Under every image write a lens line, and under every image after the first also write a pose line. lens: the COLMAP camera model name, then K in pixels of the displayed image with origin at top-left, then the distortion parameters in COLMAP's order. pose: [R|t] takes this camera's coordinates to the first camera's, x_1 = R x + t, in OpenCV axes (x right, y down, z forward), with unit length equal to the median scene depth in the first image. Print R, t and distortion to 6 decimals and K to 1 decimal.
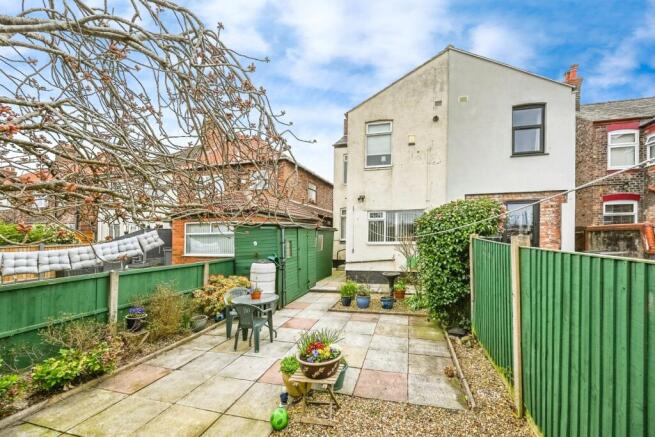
lens RADIAL K [[264.3, 0, 351.1], [0, 264.3, 233.7], [0, 0, 1]] dist [0.000071, 0.000577]
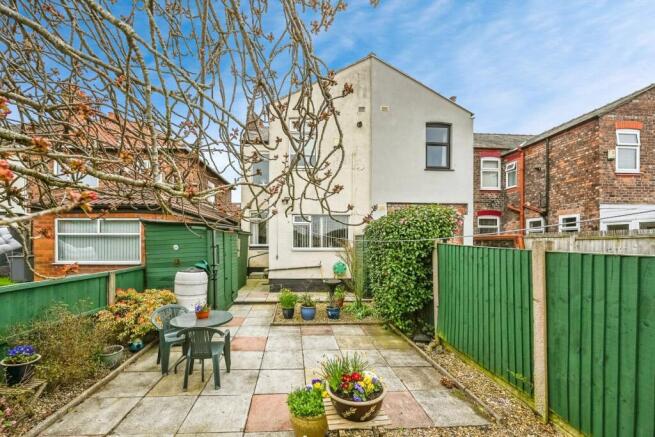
lens RADIAL K [[264.3, 0, 308.7], [0, 264.3, 247.2], [0, 0, 1]] dist [0.000071, 0.000577]
pose [[0.959092, 0.010557, 0.282899, -0.218587], [-0.017682, 0.999587, 0.022644, 0.012143], [-0.282543, -0.026720, 0.958882, 0.137730]]
